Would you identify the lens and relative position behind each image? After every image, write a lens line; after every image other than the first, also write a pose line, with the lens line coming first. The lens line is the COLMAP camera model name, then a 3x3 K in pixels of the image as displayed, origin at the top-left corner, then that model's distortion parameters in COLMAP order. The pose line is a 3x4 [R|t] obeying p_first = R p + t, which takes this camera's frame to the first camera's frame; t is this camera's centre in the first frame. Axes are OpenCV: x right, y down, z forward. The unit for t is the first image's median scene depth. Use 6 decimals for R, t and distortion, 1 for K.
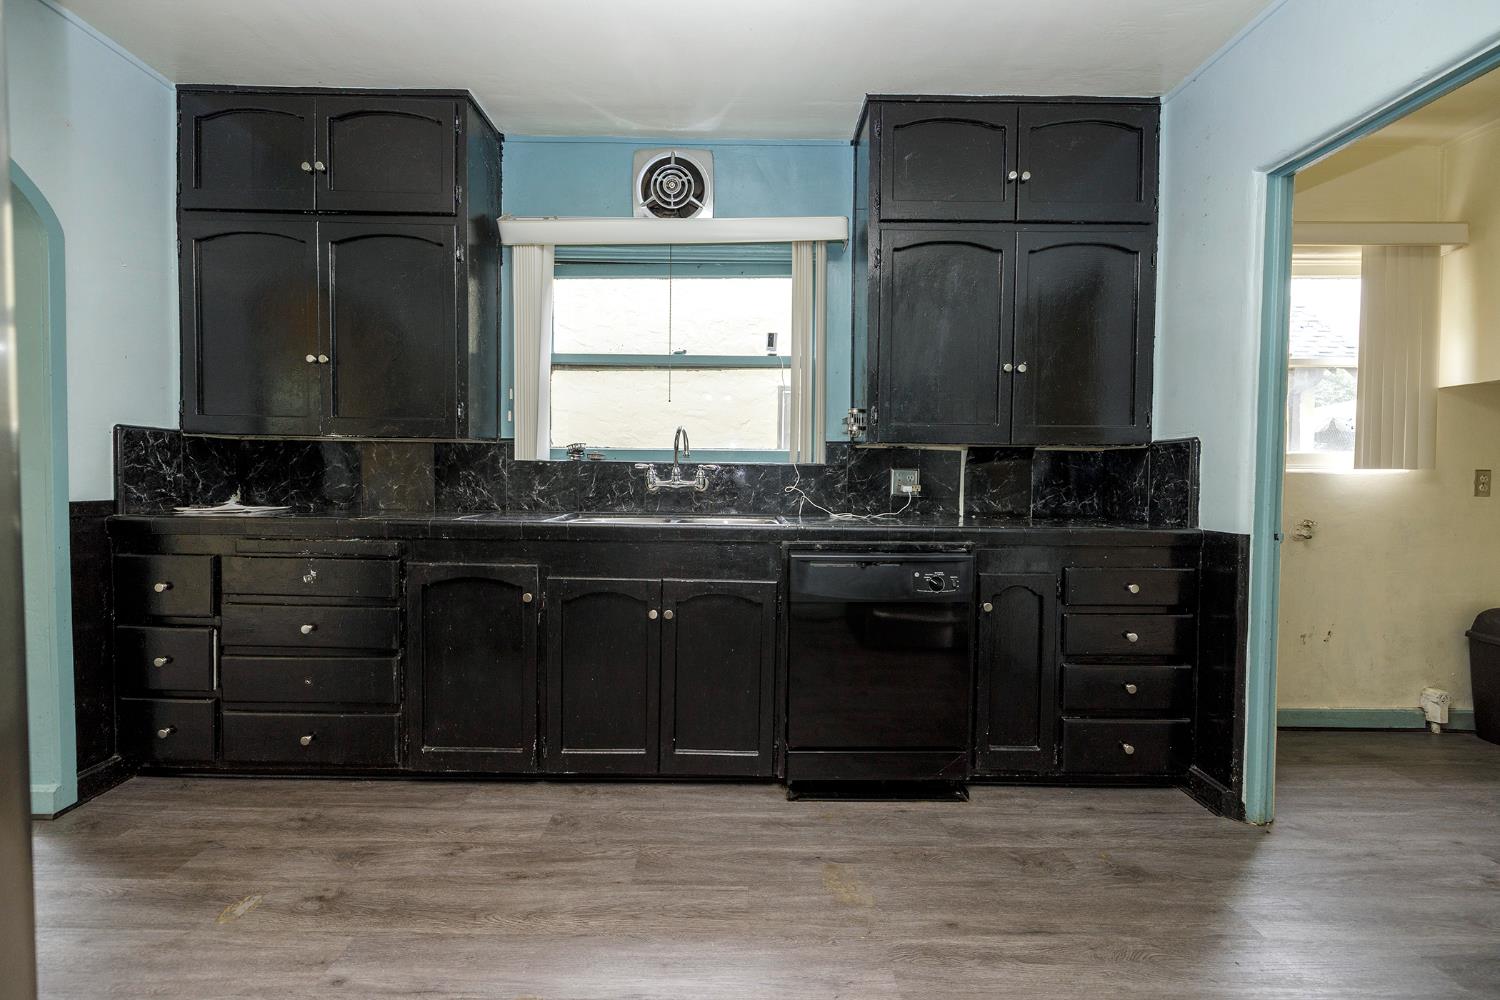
lens RADIAL K [[629.1, 0, 744.1], [0, 629.1, 492.8], [0, 0, 1]] dist [0.001246, 0.000101]
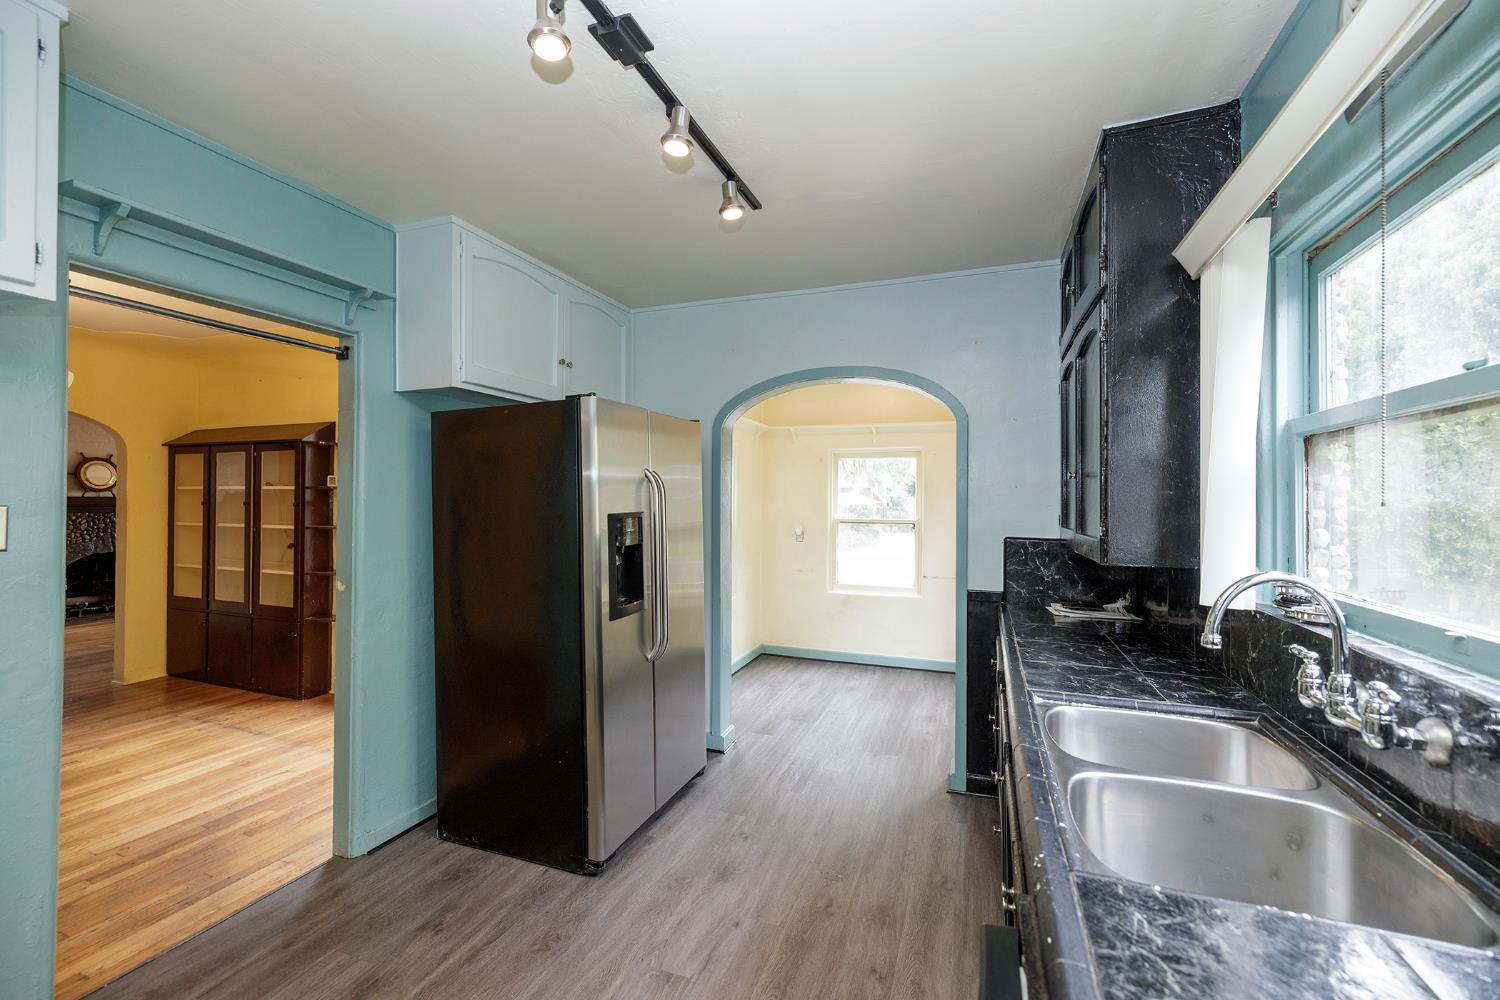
lens RADIAL K [[629.1, 0, 744.1], [0, 629.1, 492.8], [0, 0, 1]] dist [0.001246, 0.000101]
pose [[-0.363367, -0.016298, -0.931504, 0.546461], [-0.044698, 0.999001, -0.000043, -0.193418], [0.930573, 0.041621, -0.363732, 1.035497]]
